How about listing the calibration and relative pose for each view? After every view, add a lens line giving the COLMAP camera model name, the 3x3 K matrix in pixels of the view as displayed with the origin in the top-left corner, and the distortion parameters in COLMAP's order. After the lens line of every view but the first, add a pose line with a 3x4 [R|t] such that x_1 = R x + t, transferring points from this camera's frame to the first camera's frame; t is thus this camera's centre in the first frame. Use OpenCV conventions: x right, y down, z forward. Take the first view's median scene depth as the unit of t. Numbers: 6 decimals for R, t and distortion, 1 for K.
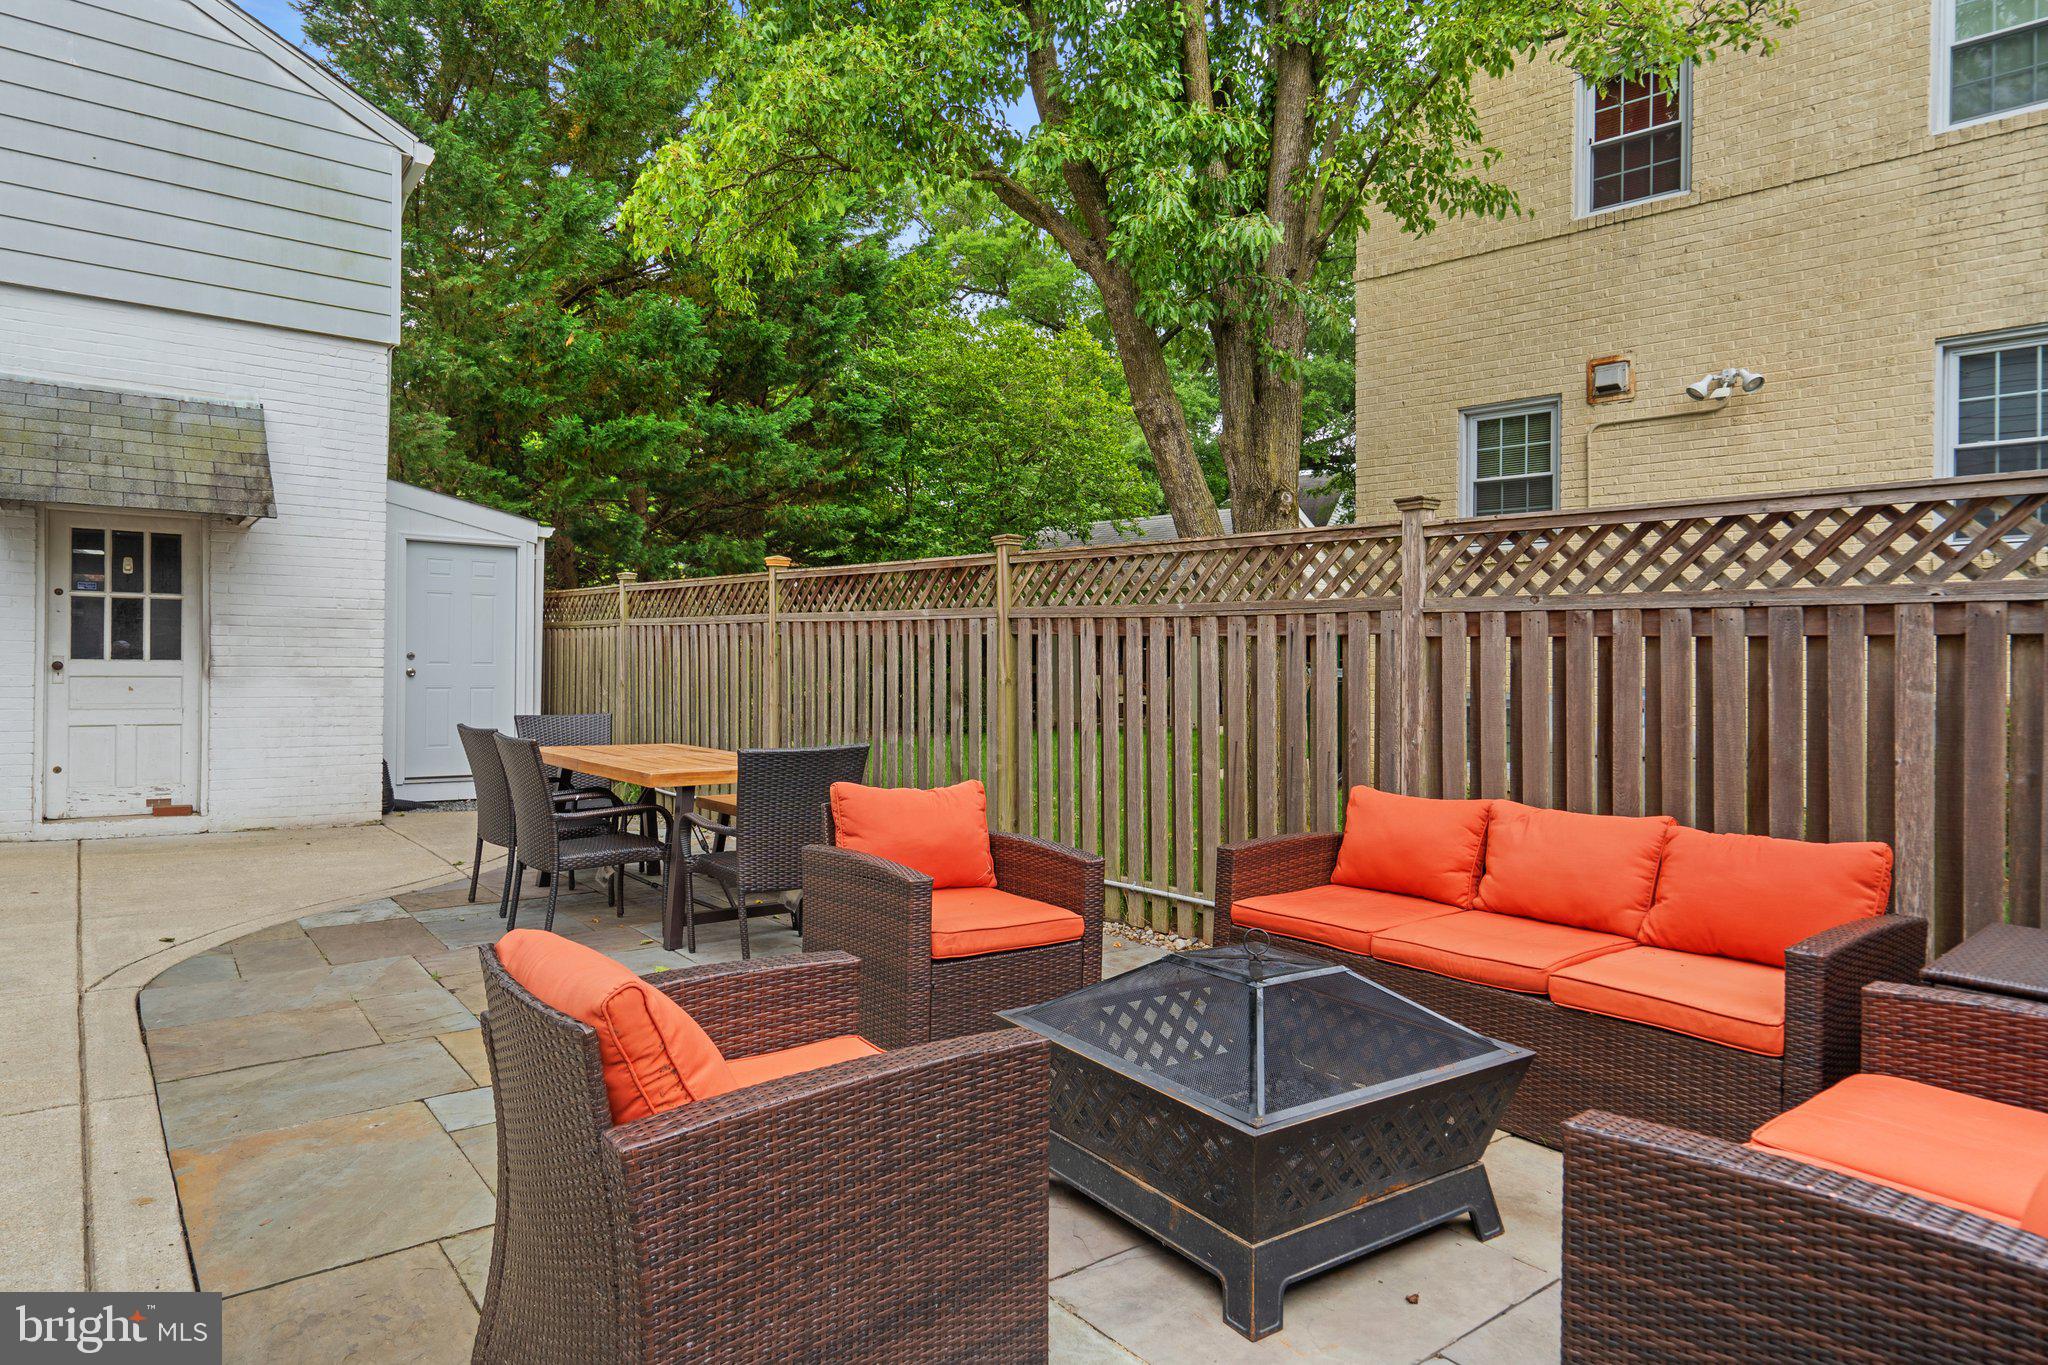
lens RADIAL K [[1188.4, 0, 1024.0], [0, 1188.4, 682.5], [0, 0, 1]] dist [0.006380, 0.001696]
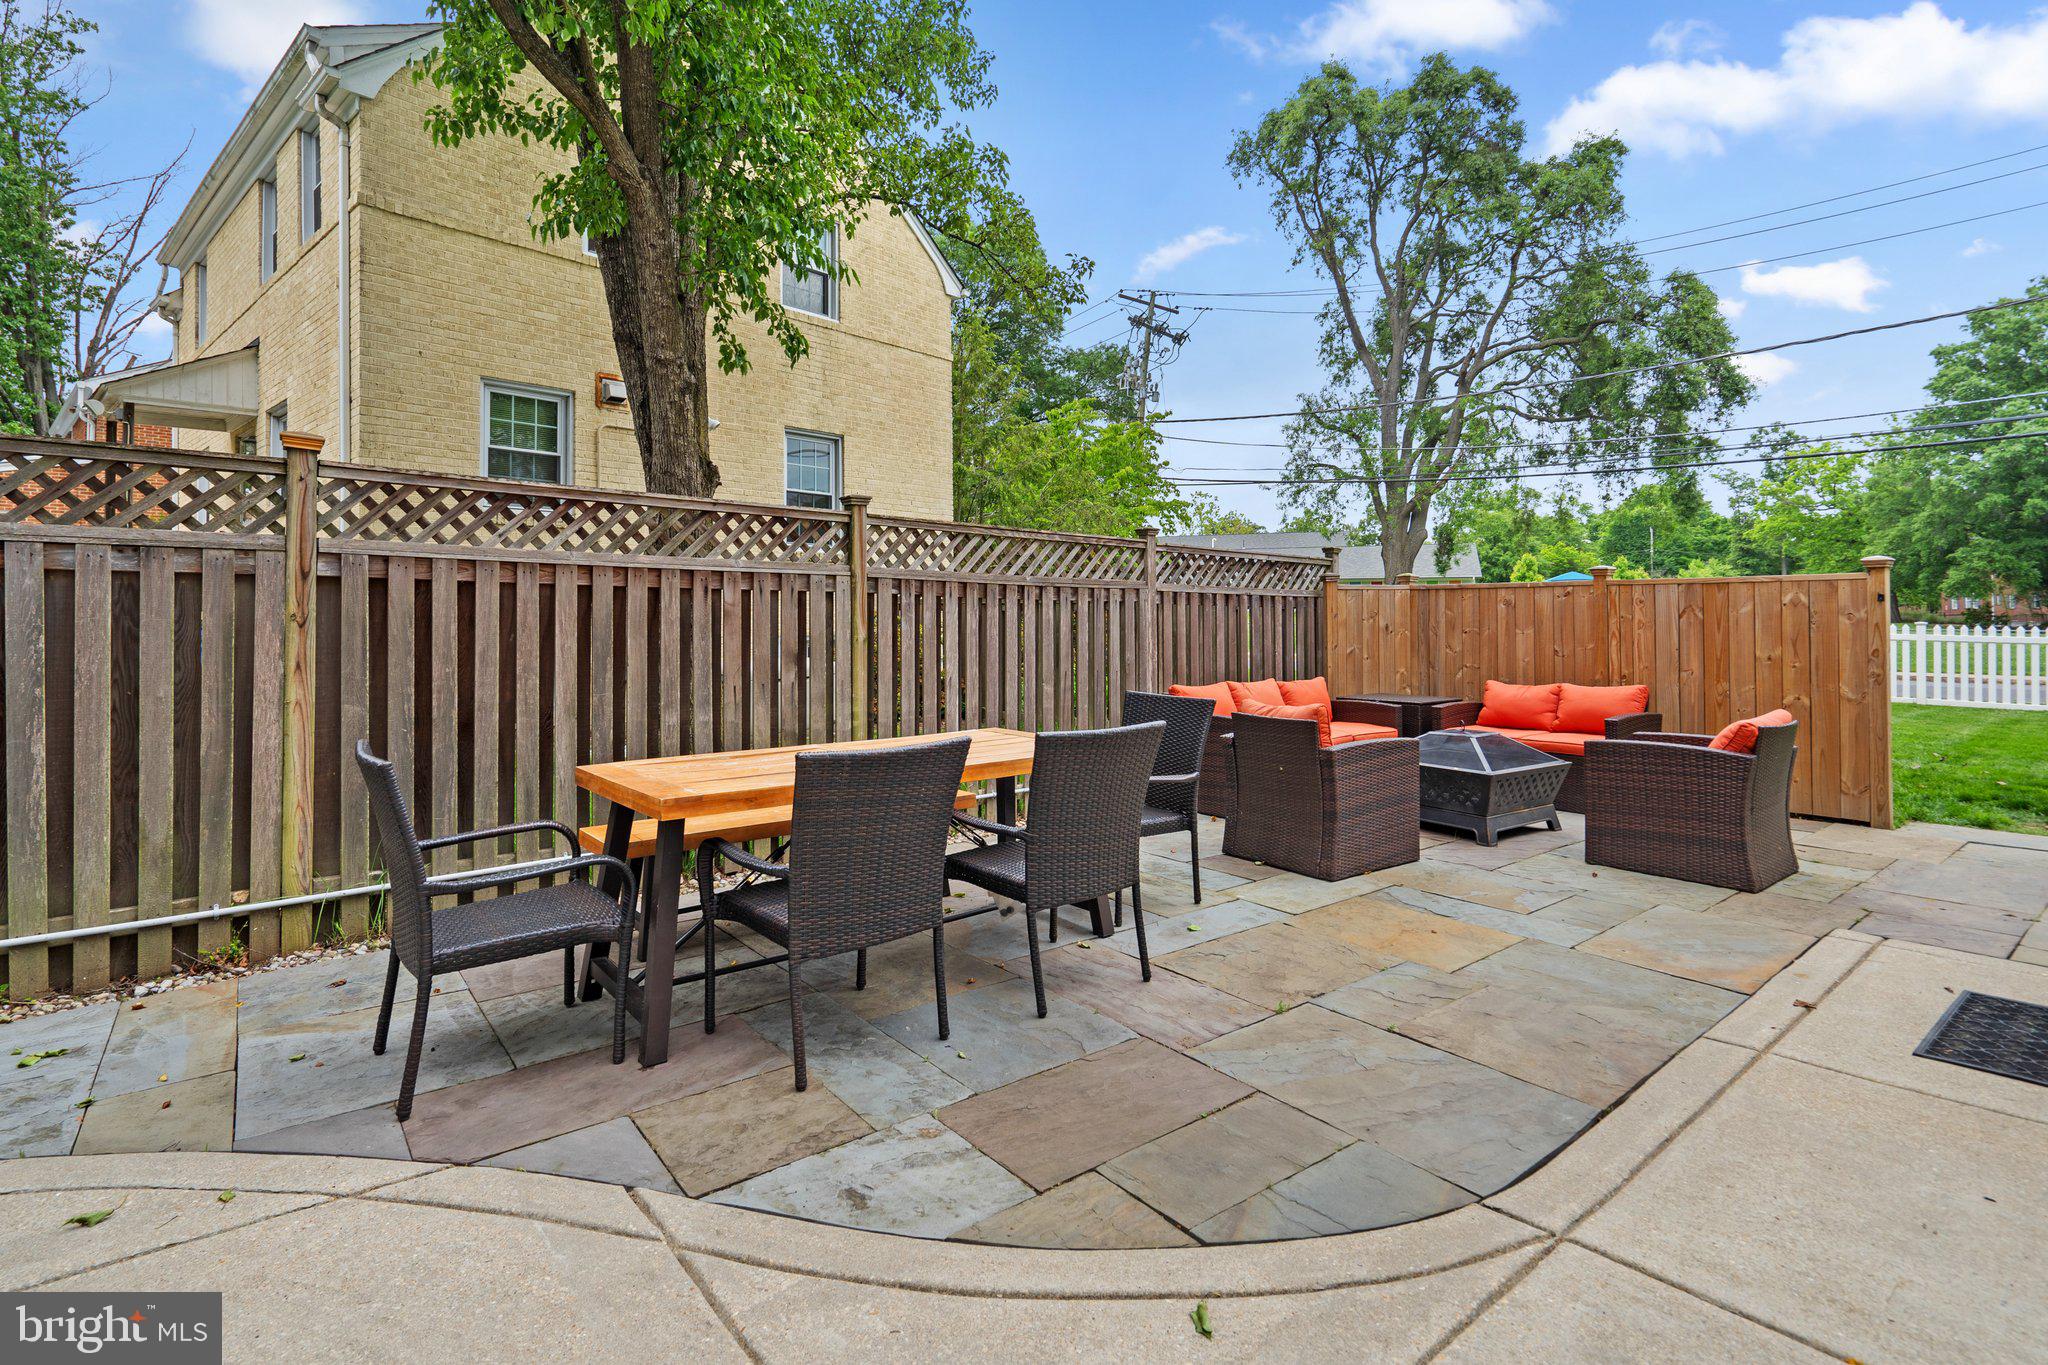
lens RADIAL K [[943.2, 0, 997.0], [0, 943.2, 645.0], [0, 0, 1]] dist [-0.002146, -0.000324]
pose [[0.033079, -0.051339, 0.998133, -1.114734], [0.014877, 0.998594, 0.050870, -0.048609], [-0.999342, 0.013166, 0.033797, 1.125968]]
